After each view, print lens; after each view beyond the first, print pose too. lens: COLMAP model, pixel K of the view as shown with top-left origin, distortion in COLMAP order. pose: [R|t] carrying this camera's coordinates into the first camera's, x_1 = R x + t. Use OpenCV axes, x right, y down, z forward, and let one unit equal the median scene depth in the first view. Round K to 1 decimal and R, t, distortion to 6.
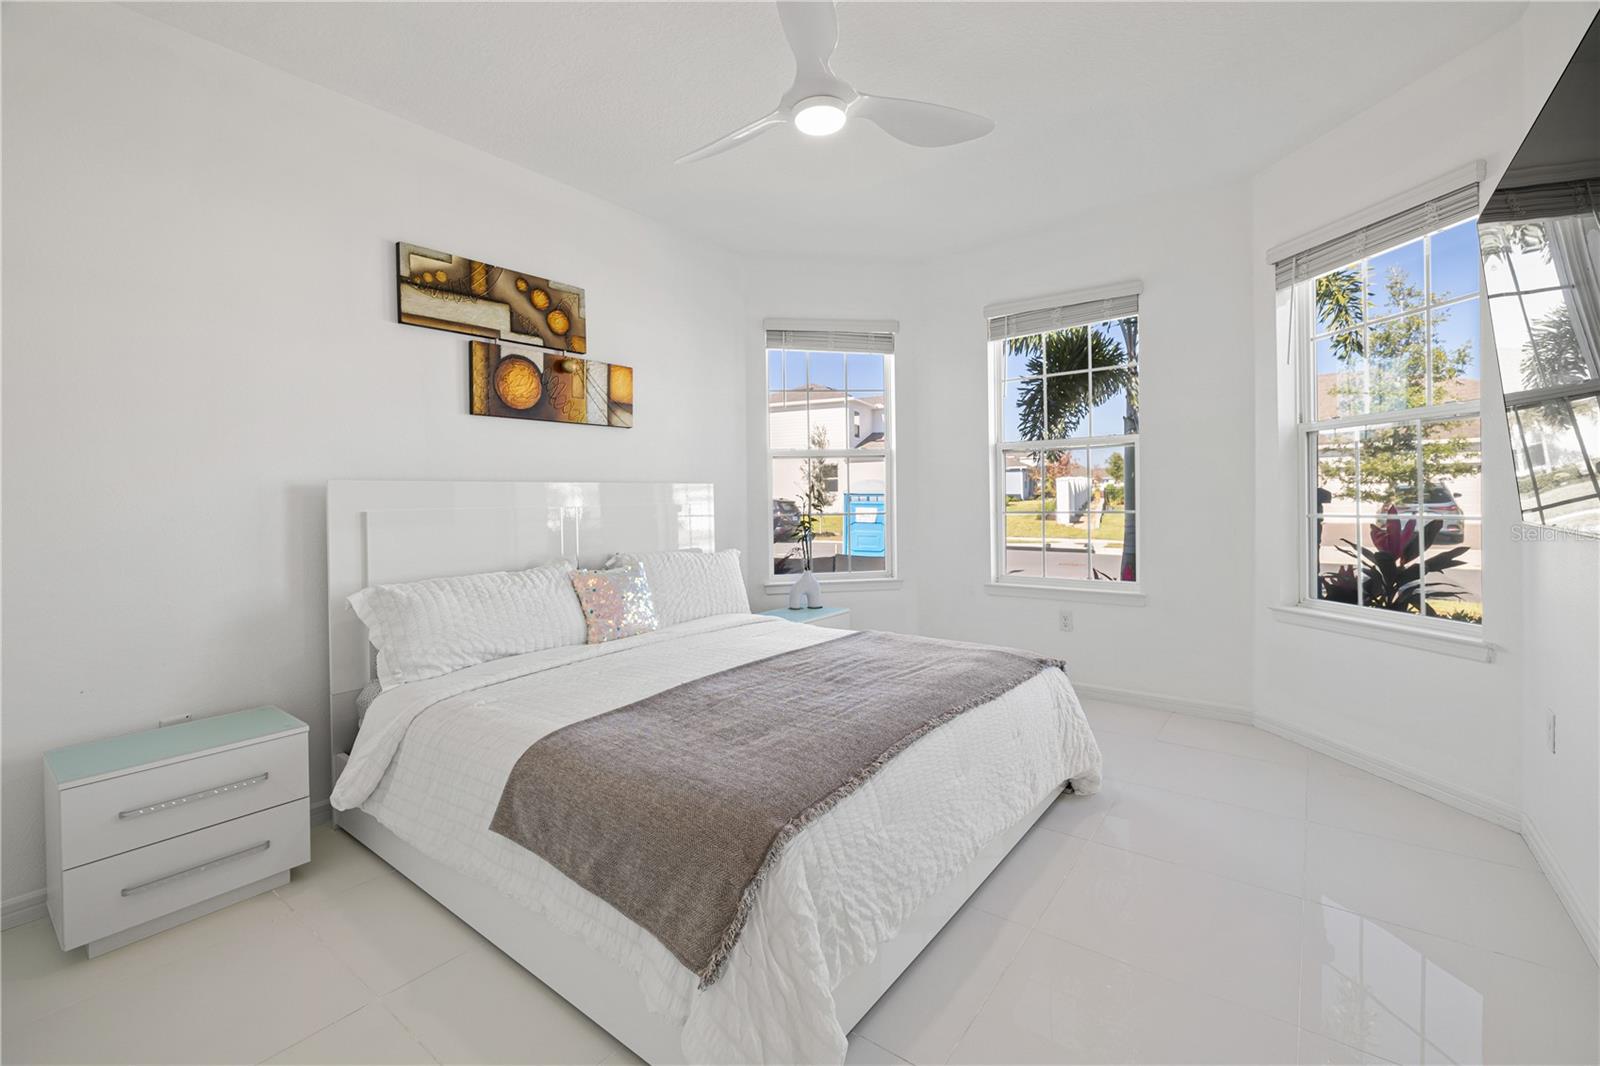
lens RADIAL K [[680.8, 0, 799.1], [0, 680.8, 507.1], [0, 0, 1]] dist [0.000395, -0.000007]
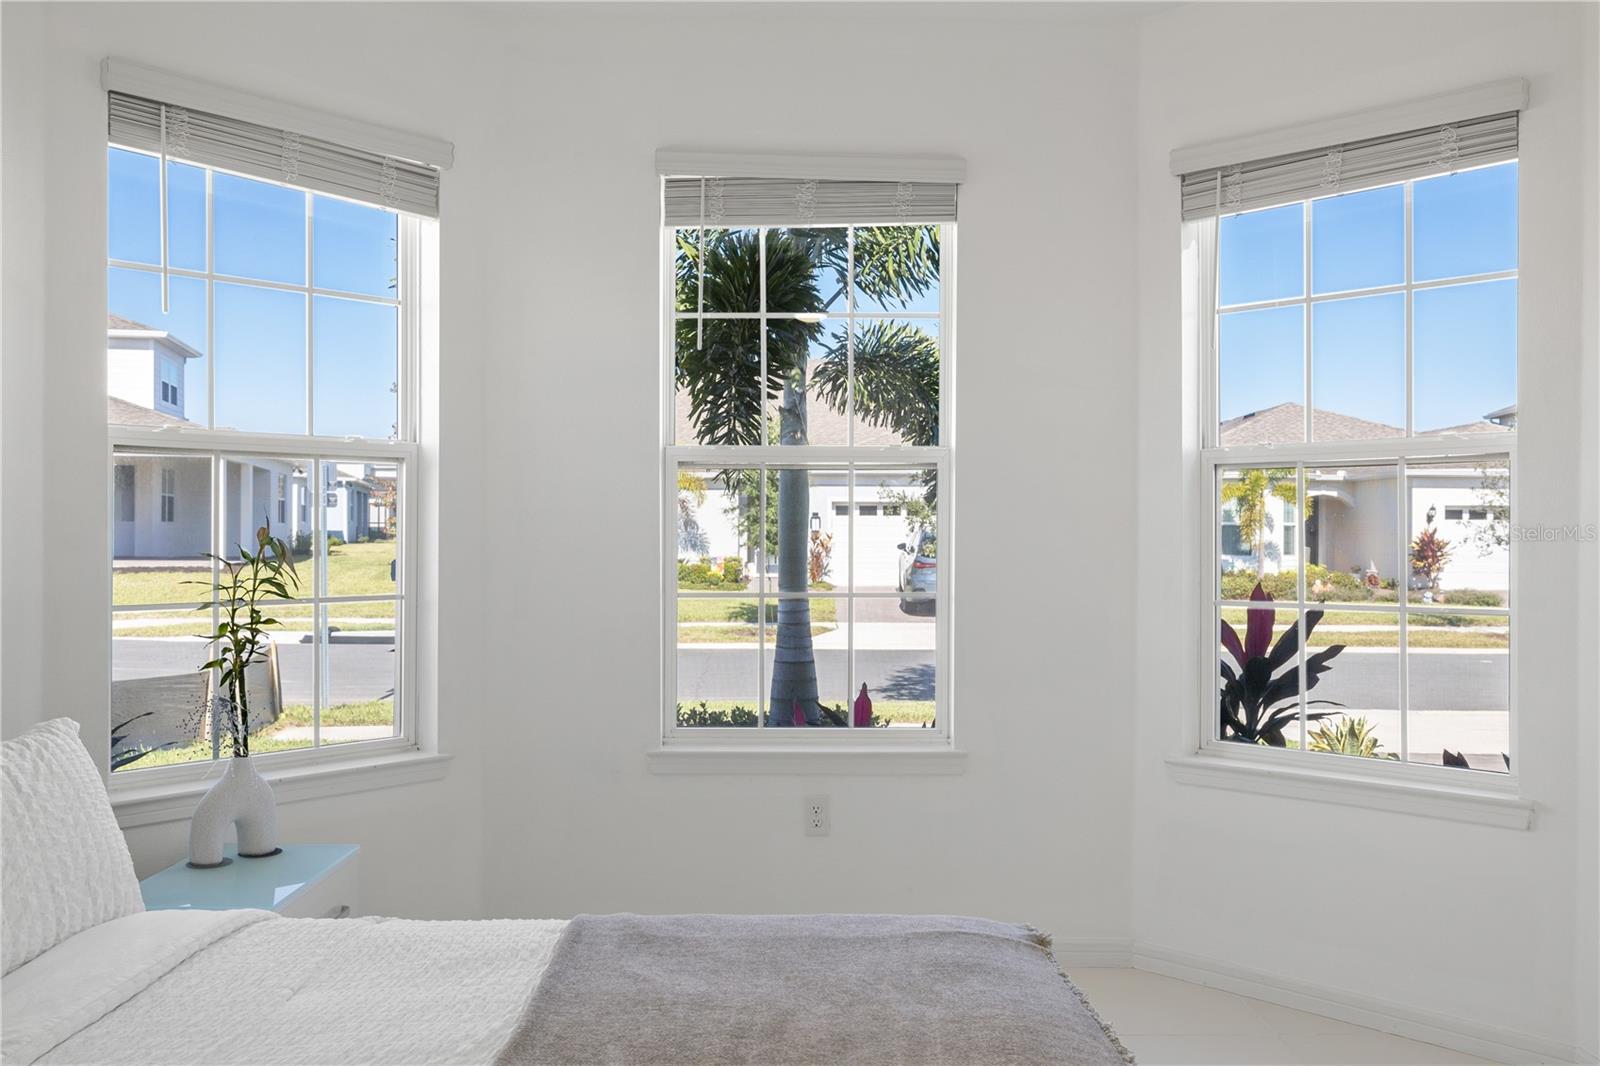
lens RADIAL K [[1256.0, 0, 800.0], [0, 1256.0, 533.0], [0, 0, 1]] dist [-0.013662, -0.004128]
pose [[0.783225, 0.020638, 0.621396, -0.187291], [-0.010056, 0.999739, -0.020528, -0.018550], [-0.621657, 0.009829, 0.783228, 0.293555]]
